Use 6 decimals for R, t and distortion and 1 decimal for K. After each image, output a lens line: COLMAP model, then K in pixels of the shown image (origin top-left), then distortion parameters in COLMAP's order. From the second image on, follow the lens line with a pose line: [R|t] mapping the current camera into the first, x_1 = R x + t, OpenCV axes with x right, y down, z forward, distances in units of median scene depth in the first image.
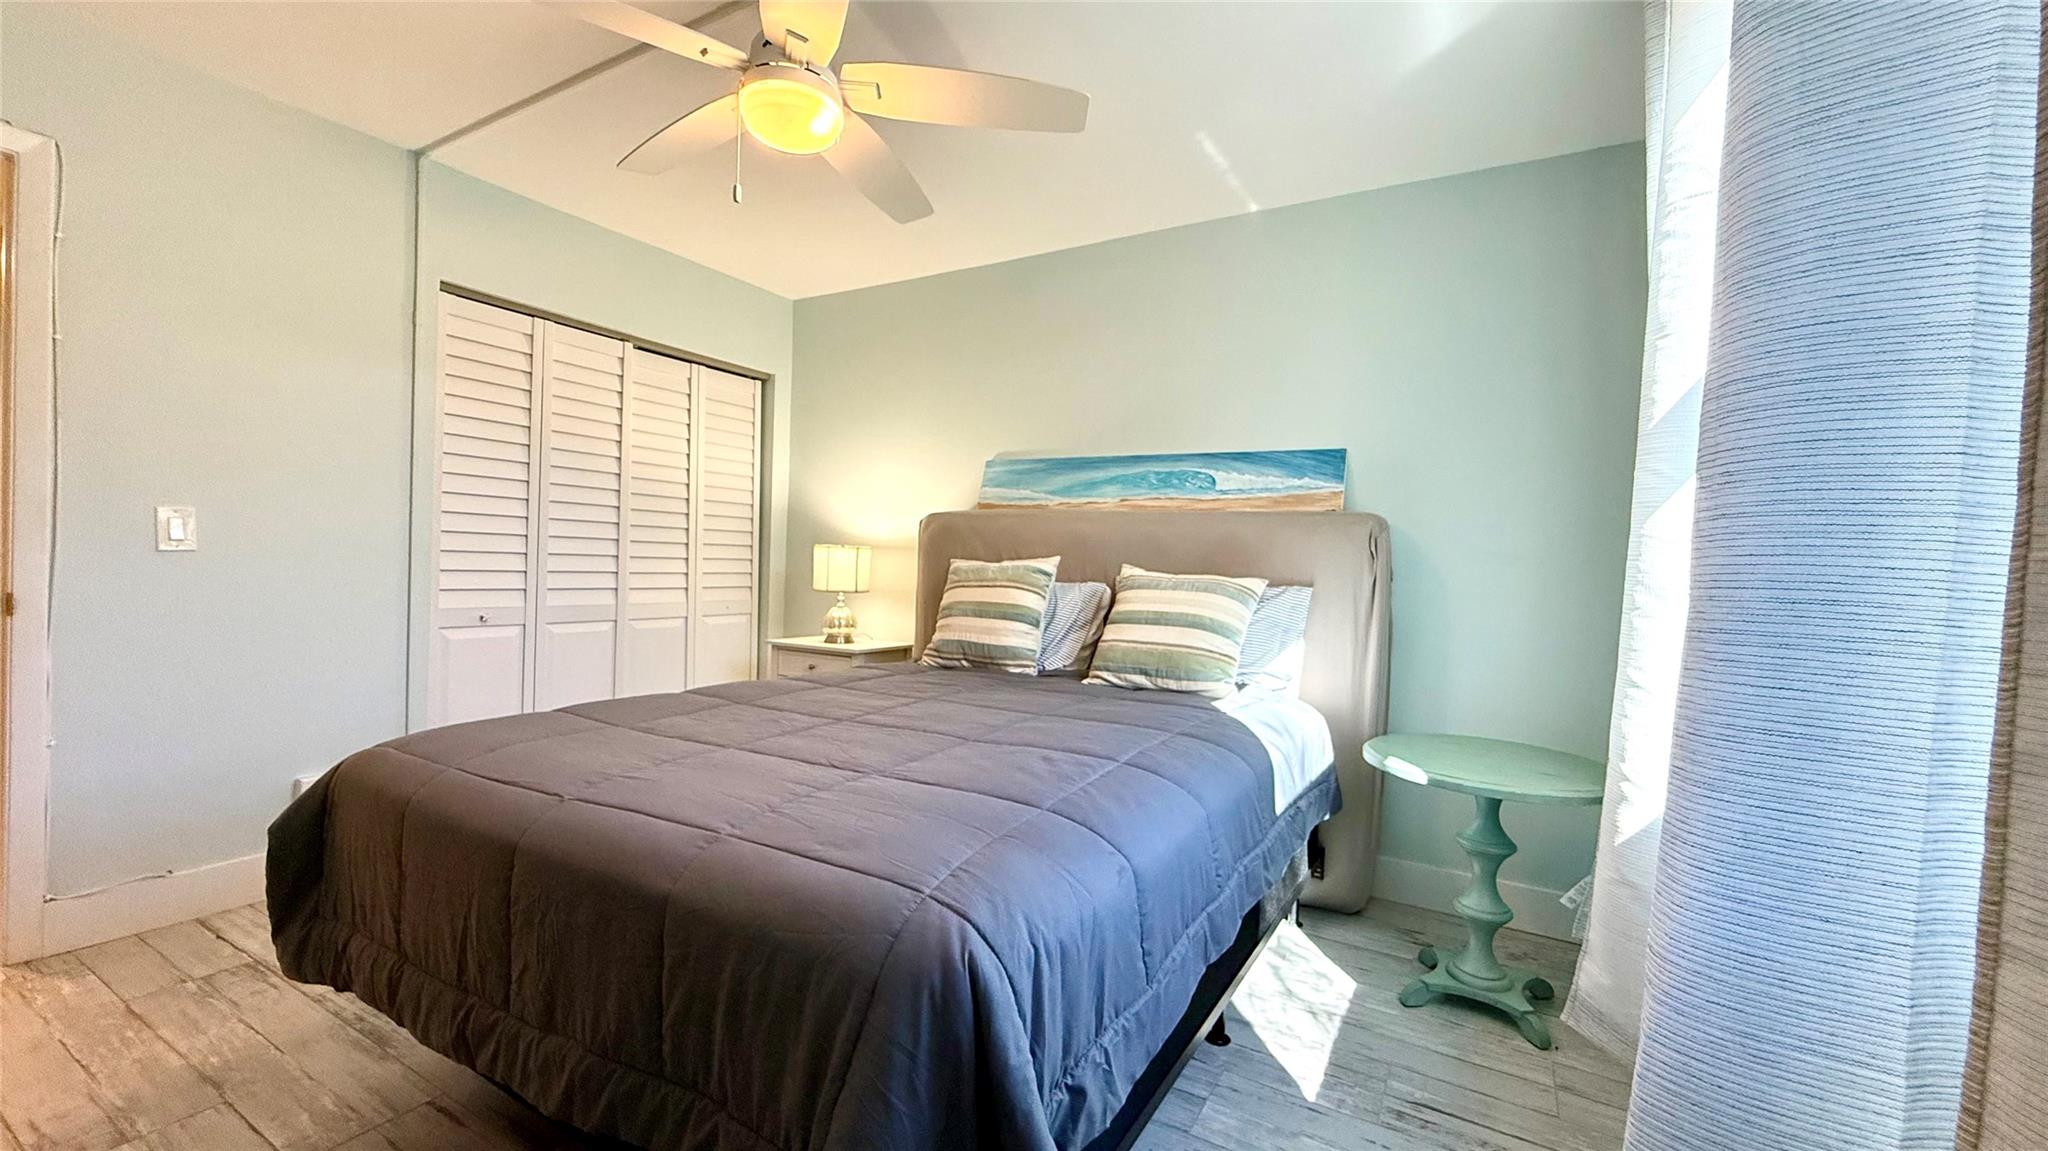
lens RADIAL K [[822.4, 0, 1018.7], [0, 822.4, 592.2], [0, 0, 1]] dist [0.002992, -0.000477]
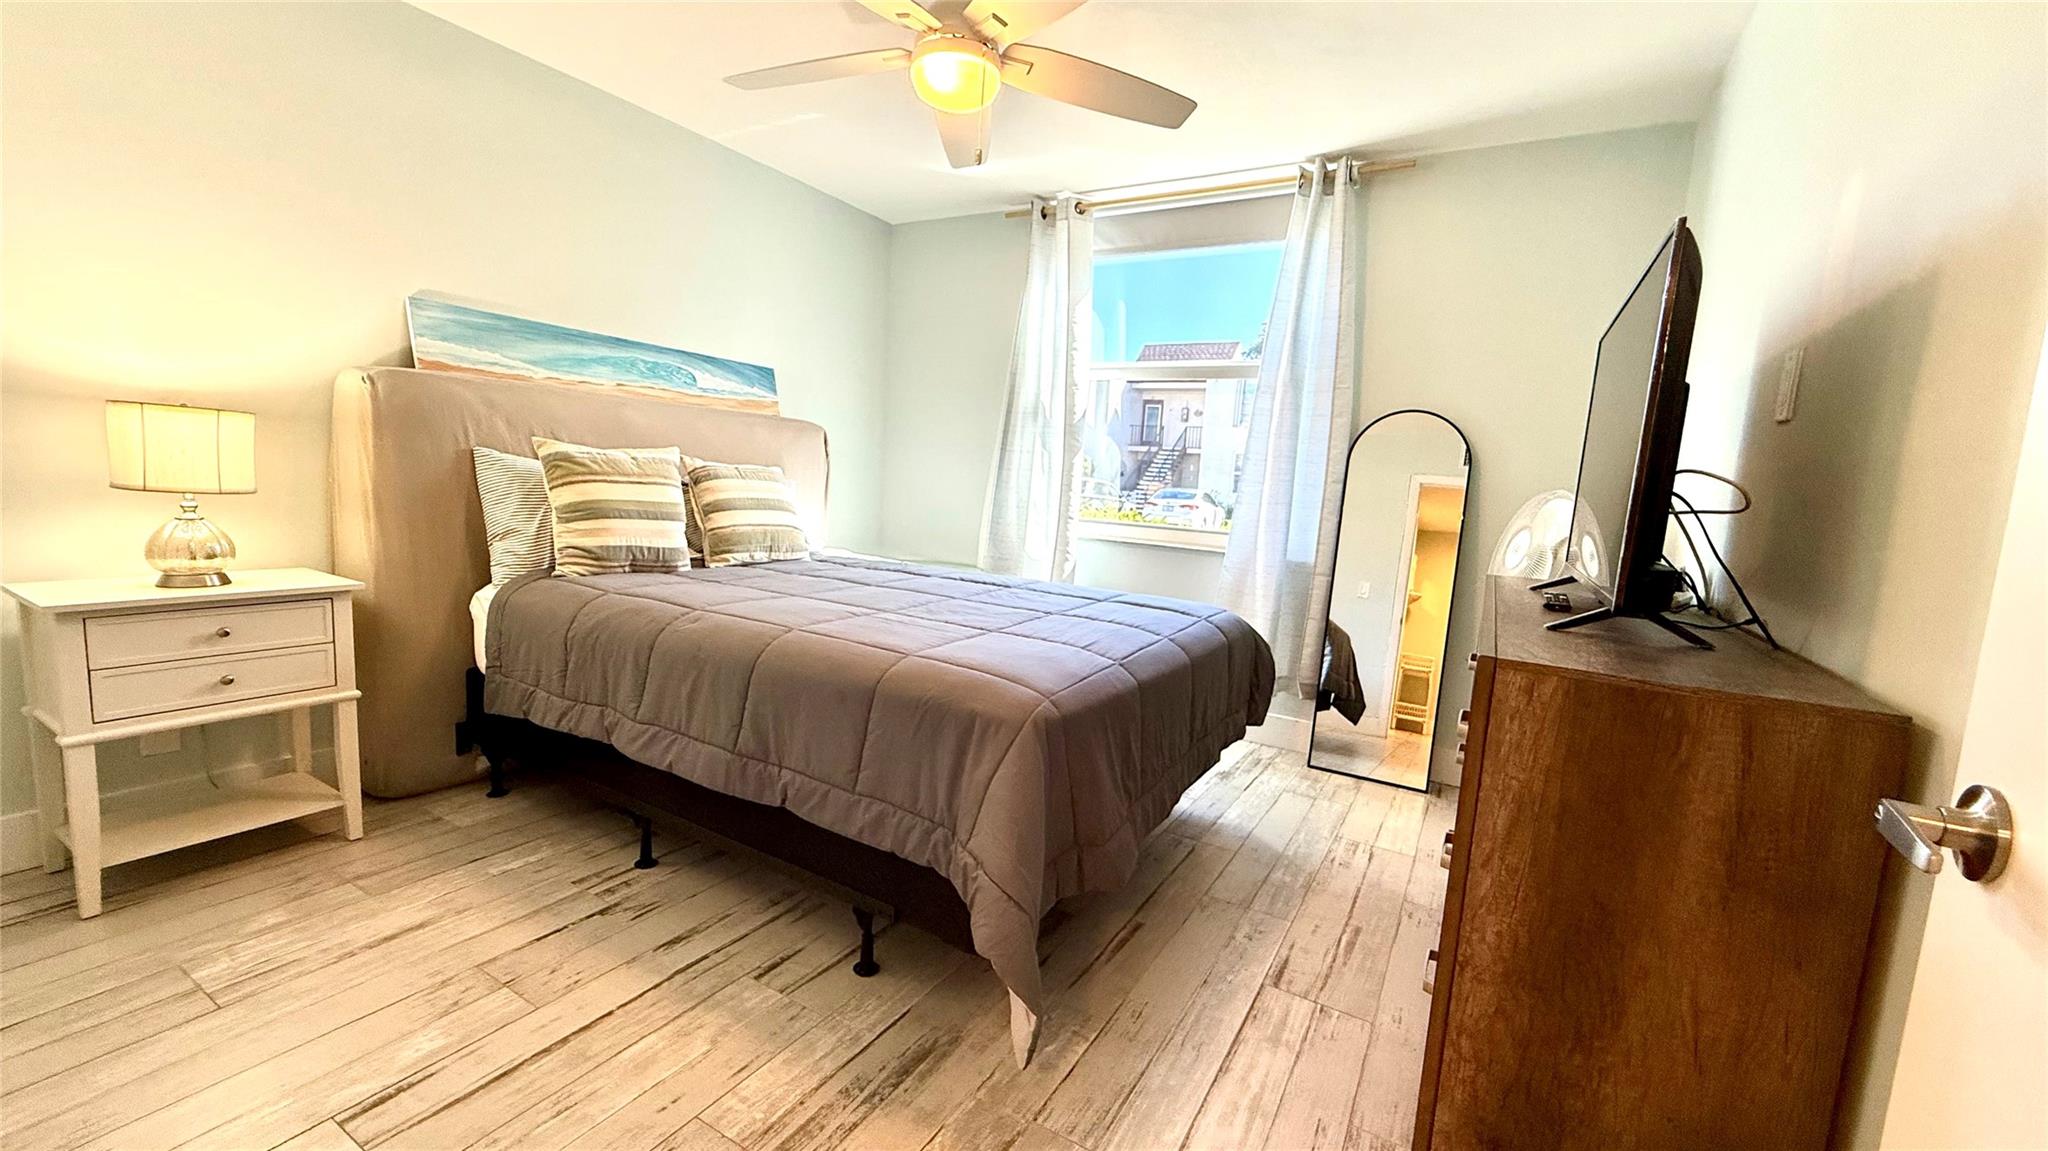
lens RADIAL K [[822.4, 0, 1019.7], [0, 822.4, 572.8], [0, 0, 1]] dist [0.002992, -0.000477]
pose [[-0.008269, -0.156857, 0.987587, -0.894853], [-0.034696, 0.987071, 0.156485, -0.061926], [-0.999364, -0.032971, -0.013604, 0.542614]]
